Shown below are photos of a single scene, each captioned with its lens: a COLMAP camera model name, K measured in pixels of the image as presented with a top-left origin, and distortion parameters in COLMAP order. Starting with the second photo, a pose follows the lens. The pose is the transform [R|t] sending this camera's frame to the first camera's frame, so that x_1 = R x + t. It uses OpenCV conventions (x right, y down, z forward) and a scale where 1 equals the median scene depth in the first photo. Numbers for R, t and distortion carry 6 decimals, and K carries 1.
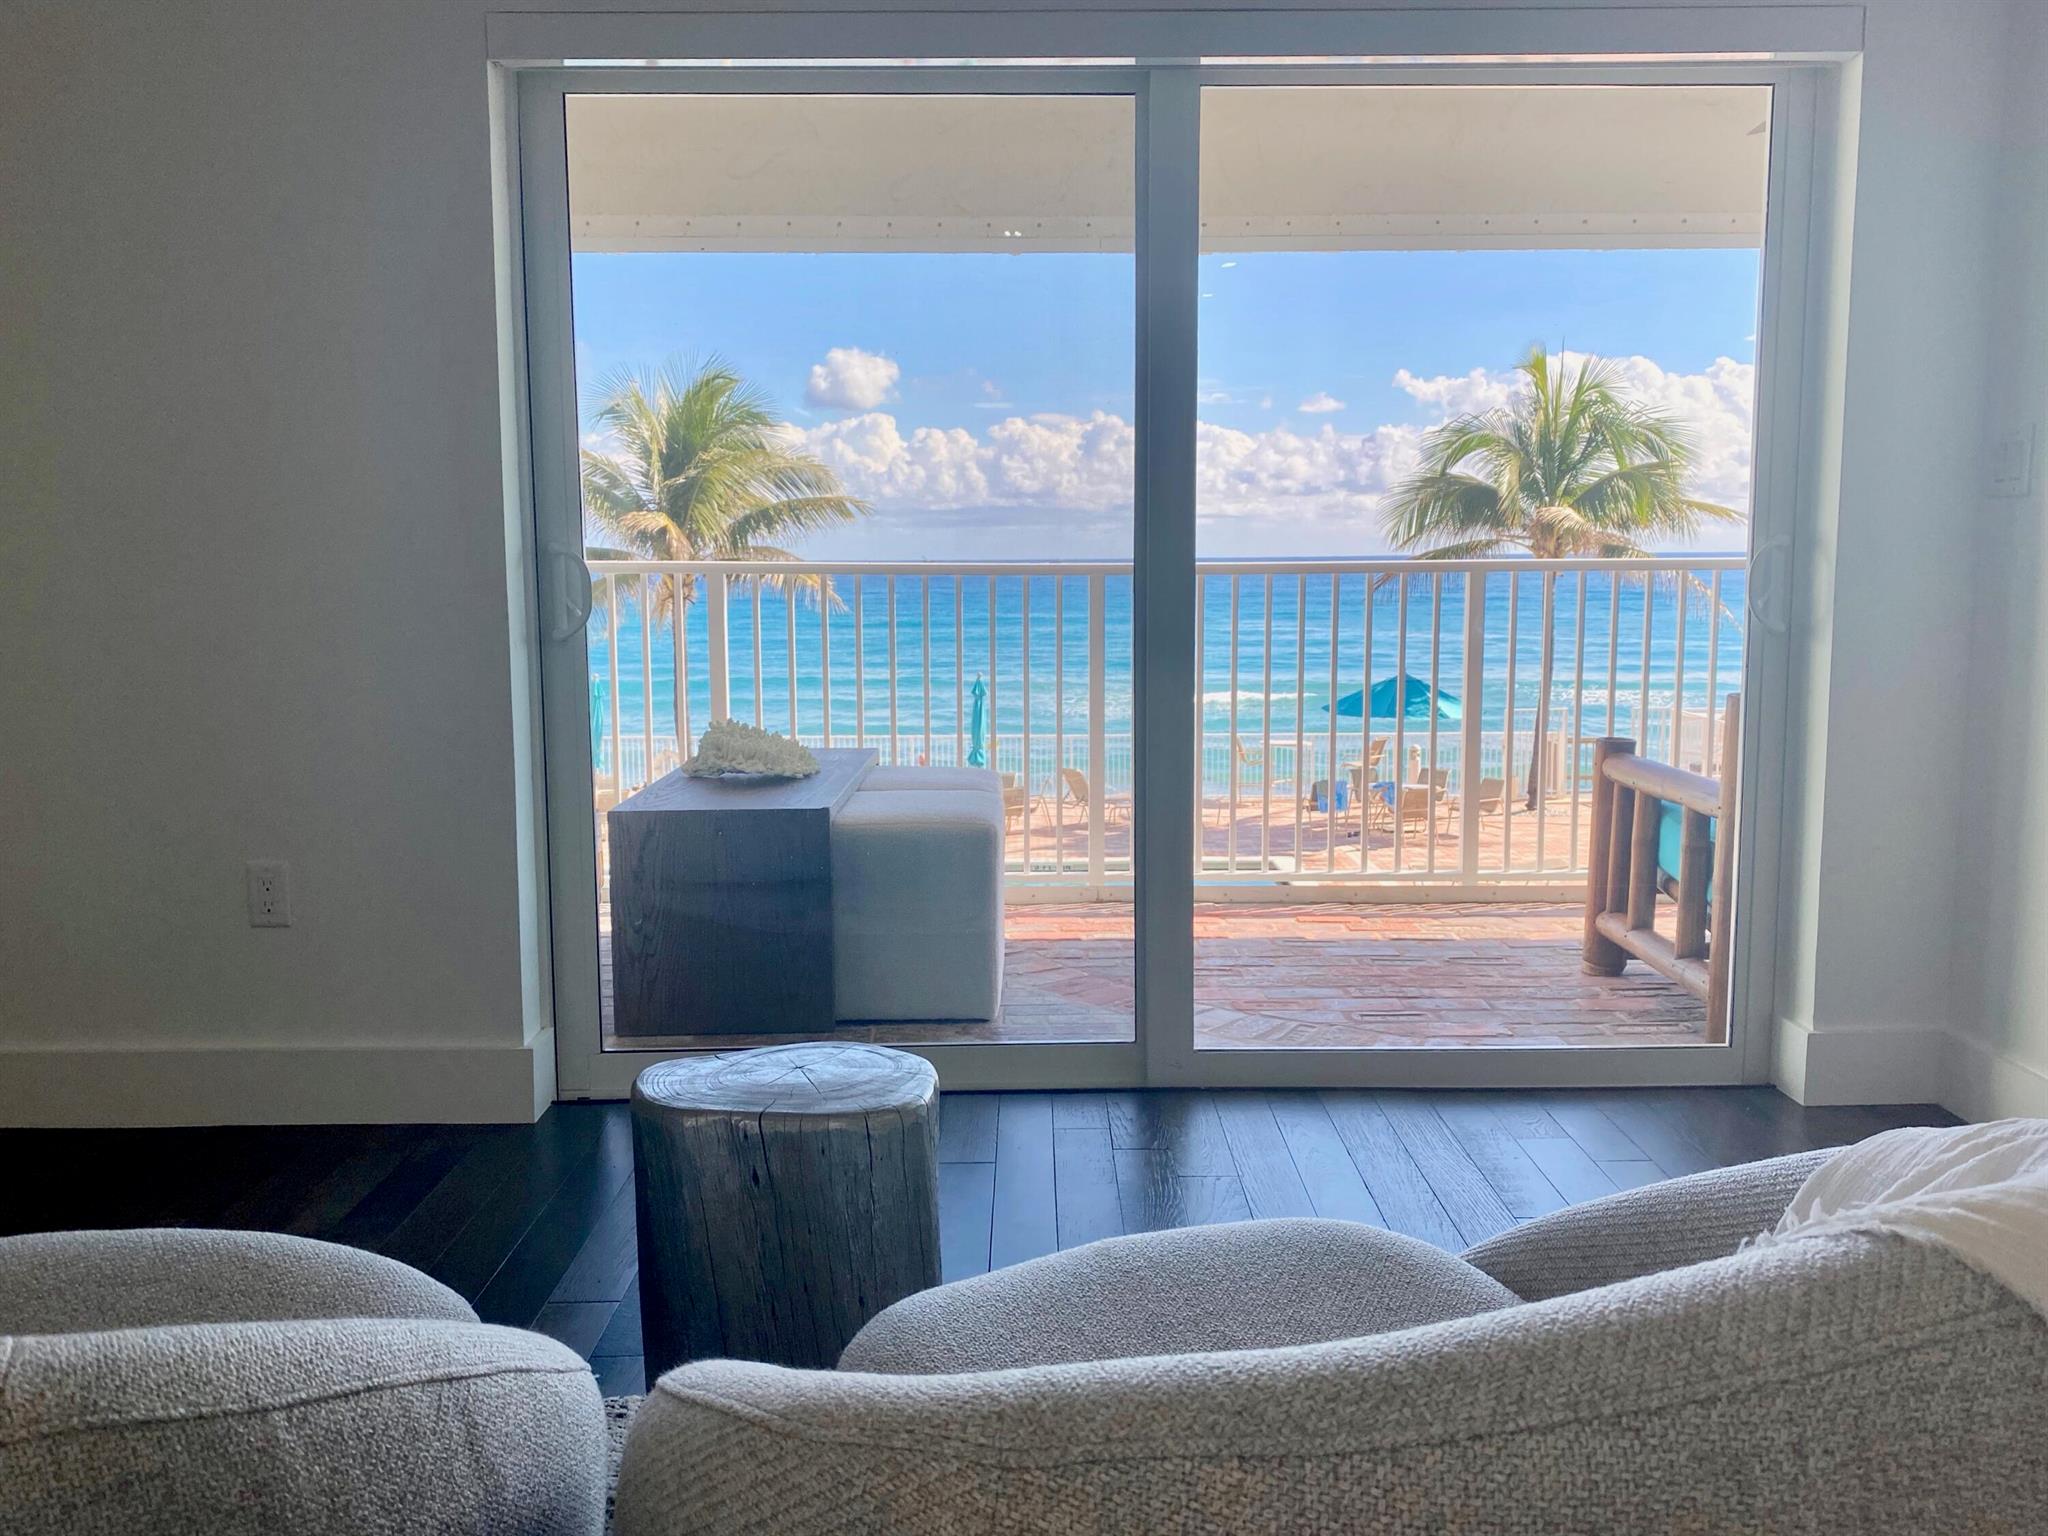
lens RADIAL K [[1666.5, 0, 1053.6], [0, 1666.5, 758.9], [0, 0, 1]] dist [0.098072, -0.000600]
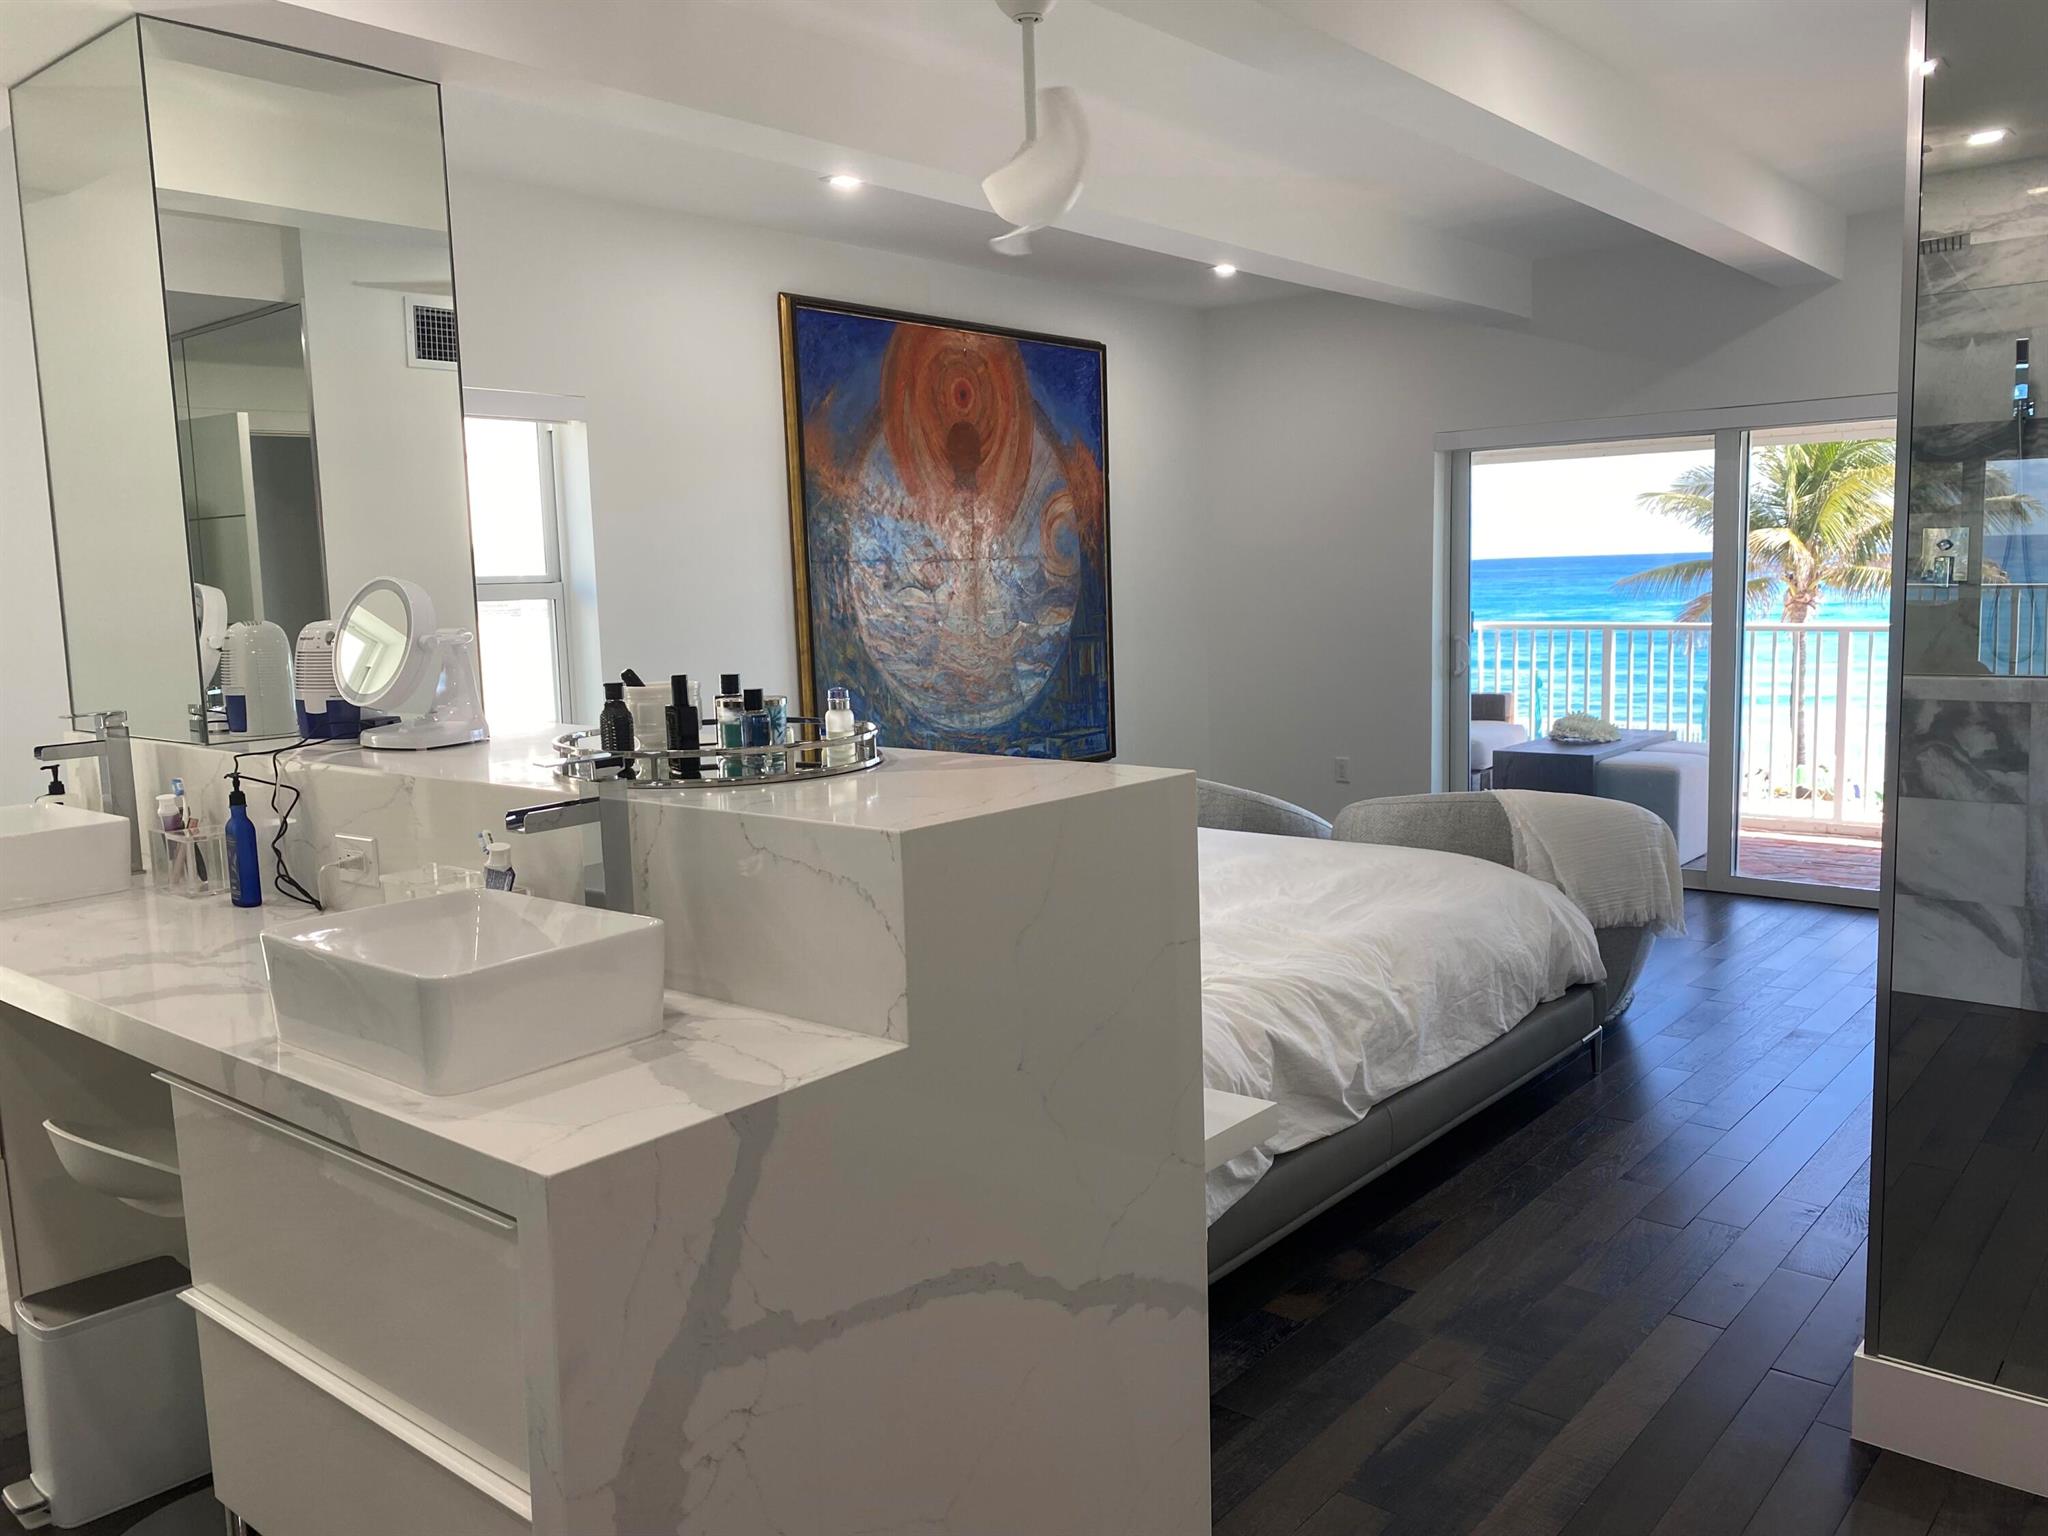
lens RADIAL K [[1584.8, 0, 1022.0], [0, 1584.8, 786.3], [0, 0, 1]] dist [0.047864, -0.051785]
pose [[0.753957, 0.073669, -0.652780, 0.556136], [-0.055344, 0.997283, 0.048626, 0.009363], [0.654589, -0.000535, 0.755985, -0.865192]]
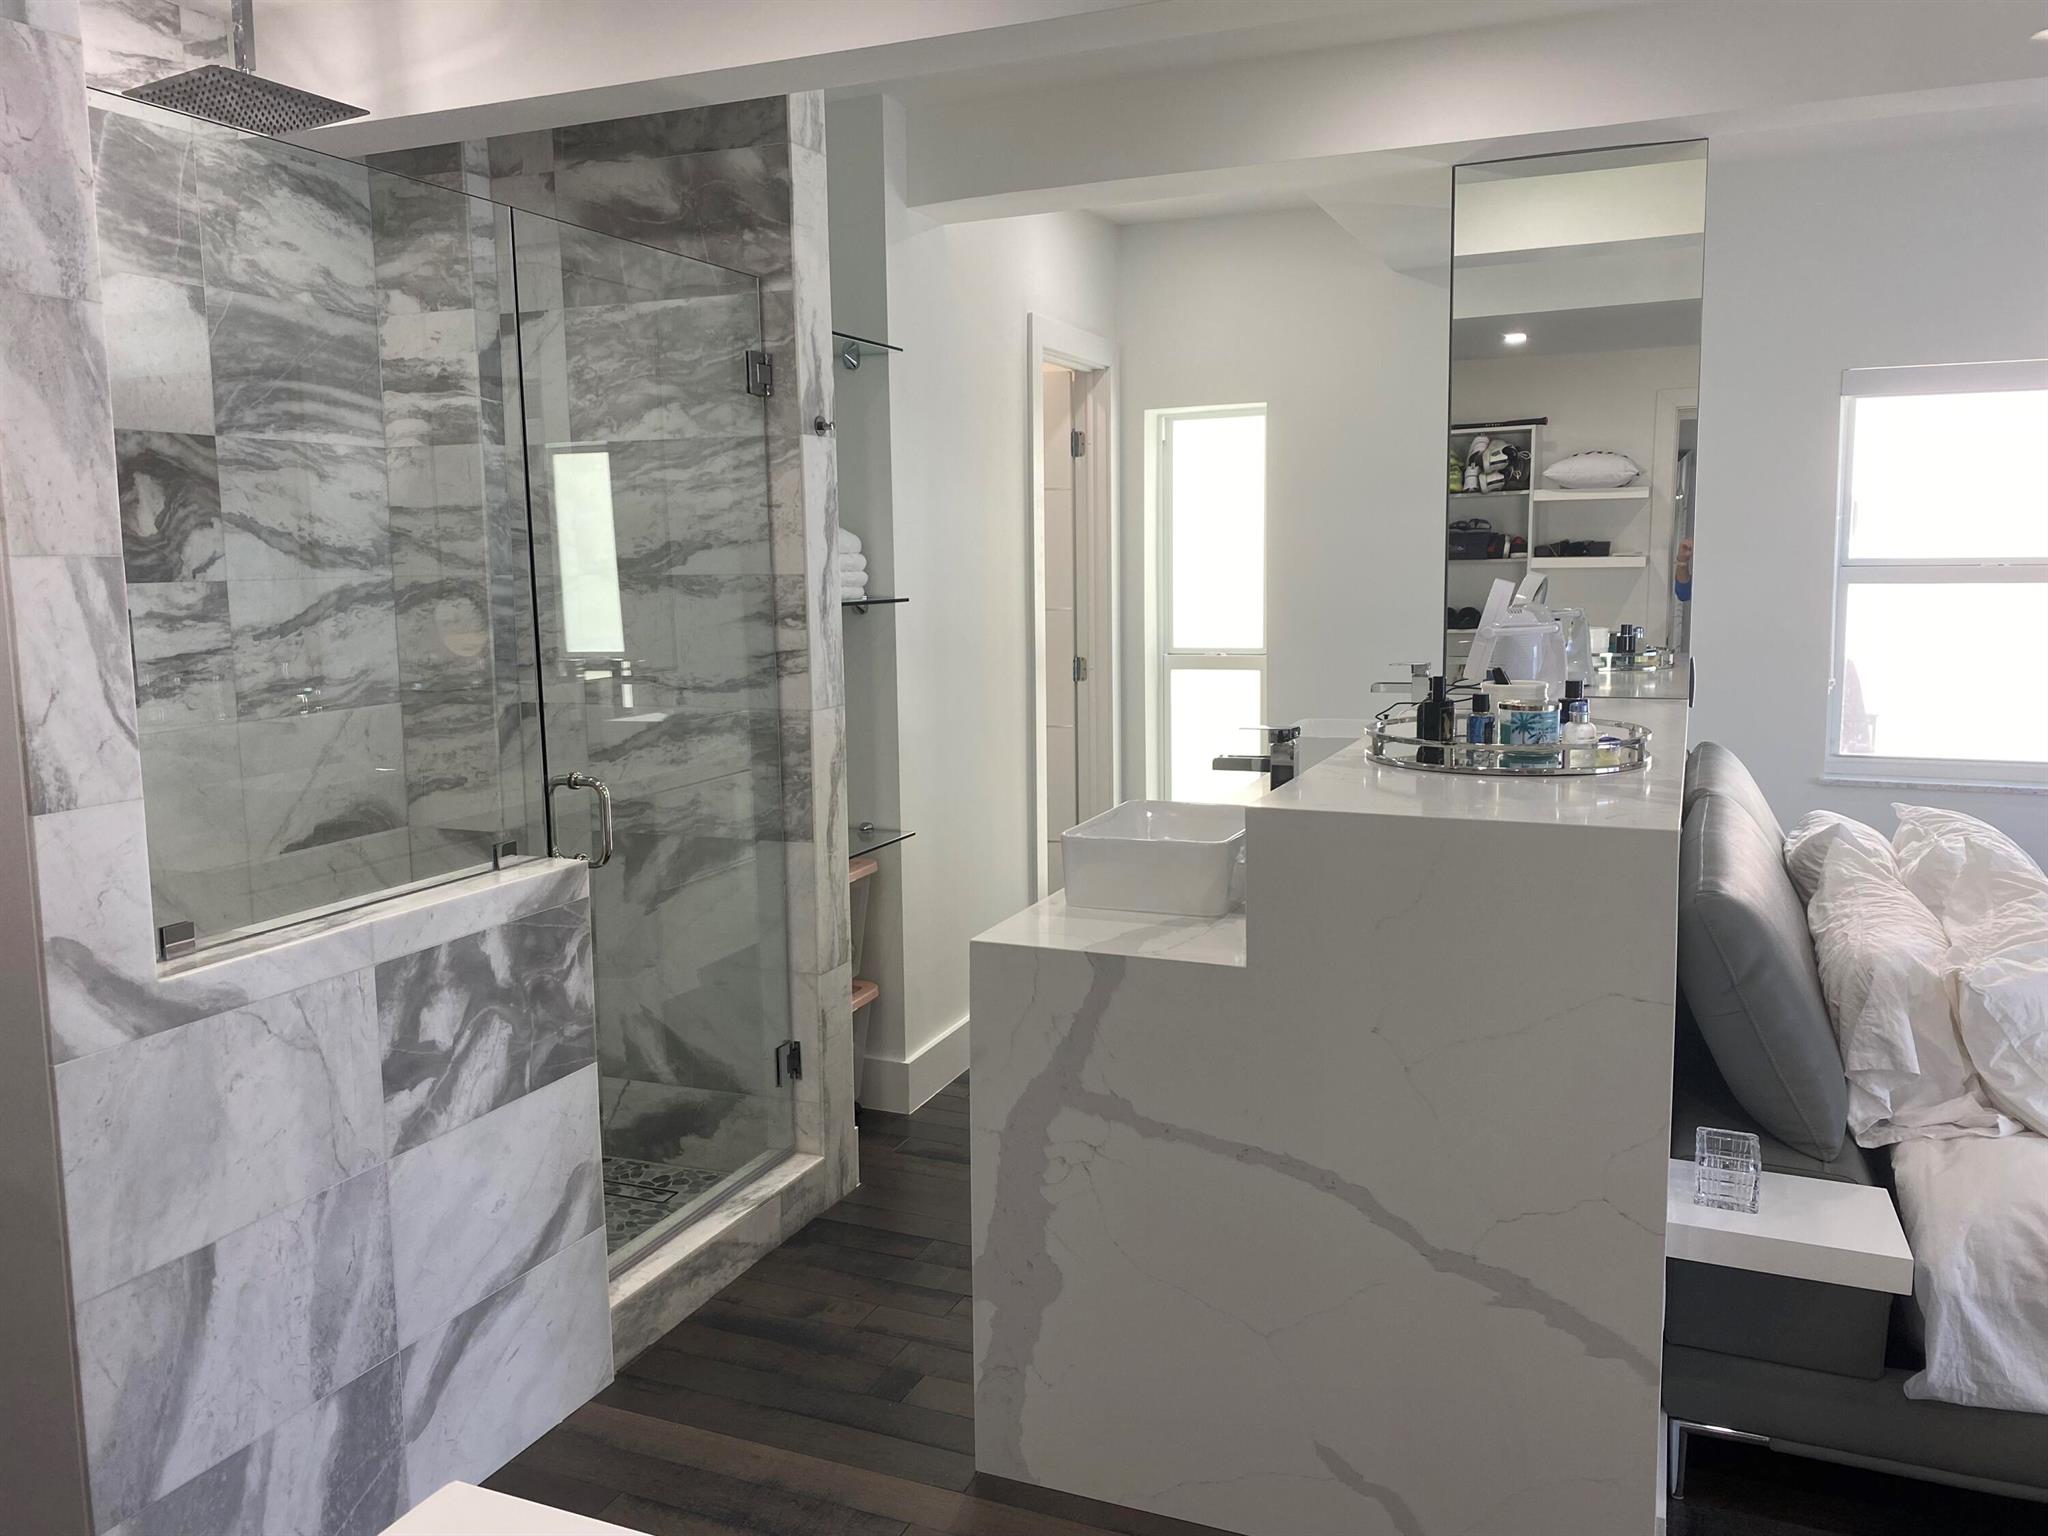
lens RADIAL K [[1584.8, 0, 1022.4], [0, 1584.8, 750.4], [0, 0, 1]] dist [0.047864, -0.051785]
pose [[-0.412139, 0.122683, -0.902823, 0.789997], [-0.094445, 0.979803, 0.176258, -0.063664], [0.906213, 0.157910, -0.392228, -0.435998]]
